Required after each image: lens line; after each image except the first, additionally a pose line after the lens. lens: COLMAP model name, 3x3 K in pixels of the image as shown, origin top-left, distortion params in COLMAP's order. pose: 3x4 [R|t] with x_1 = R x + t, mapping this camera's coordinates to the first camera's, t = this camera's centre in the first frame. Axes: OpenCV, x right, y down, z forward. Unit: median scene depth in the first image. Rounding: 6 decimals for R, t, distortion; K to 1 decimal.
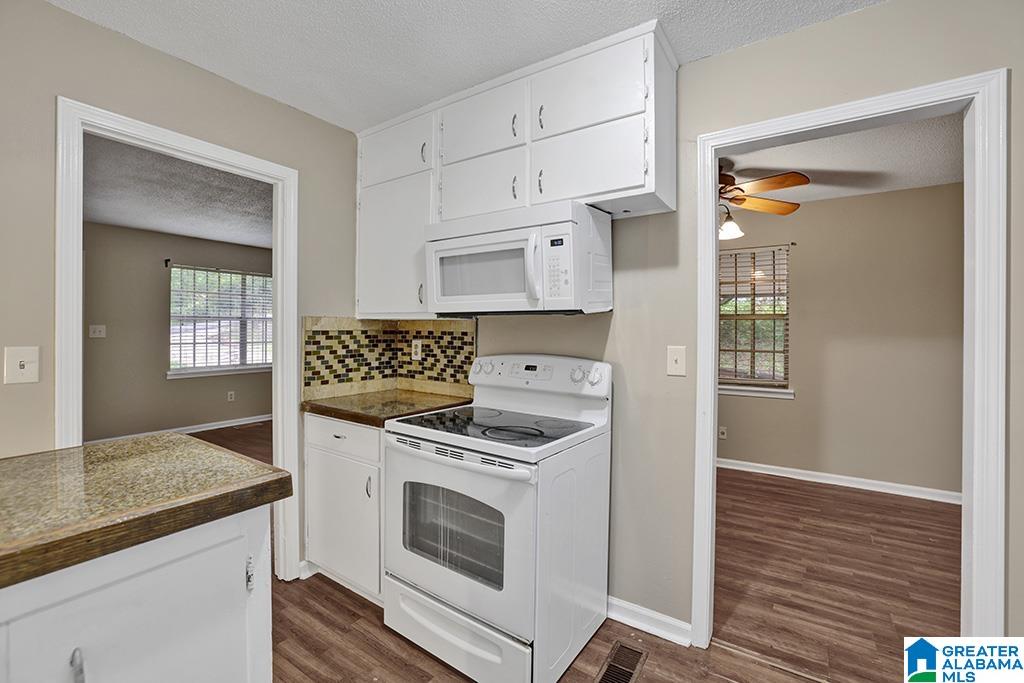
lens RADIAL K [[450.7, 0, 497.4], [0, 450.7, 332.8], [0, 0, 1]] dist [-0.002552, -0.000313]
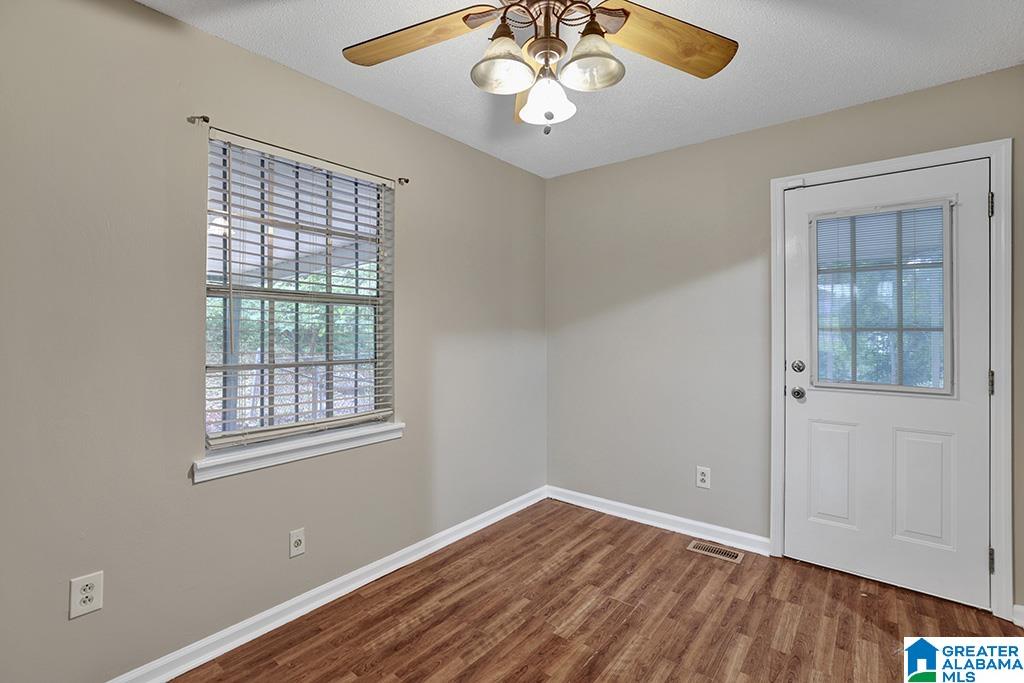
lens RADIAL K [[466.9, 0, 513.6], [0, 466.9, 334.3], [0, 0, 1]] dist [-0.025063, 0.001063]
pose [[0.060667, -0.016830, 0.998016, 0.048626], [0.007851, 0.999835, 0.016383, 0.000155], [-0.998127, 0.006842, 0.060790, 0.887169]]
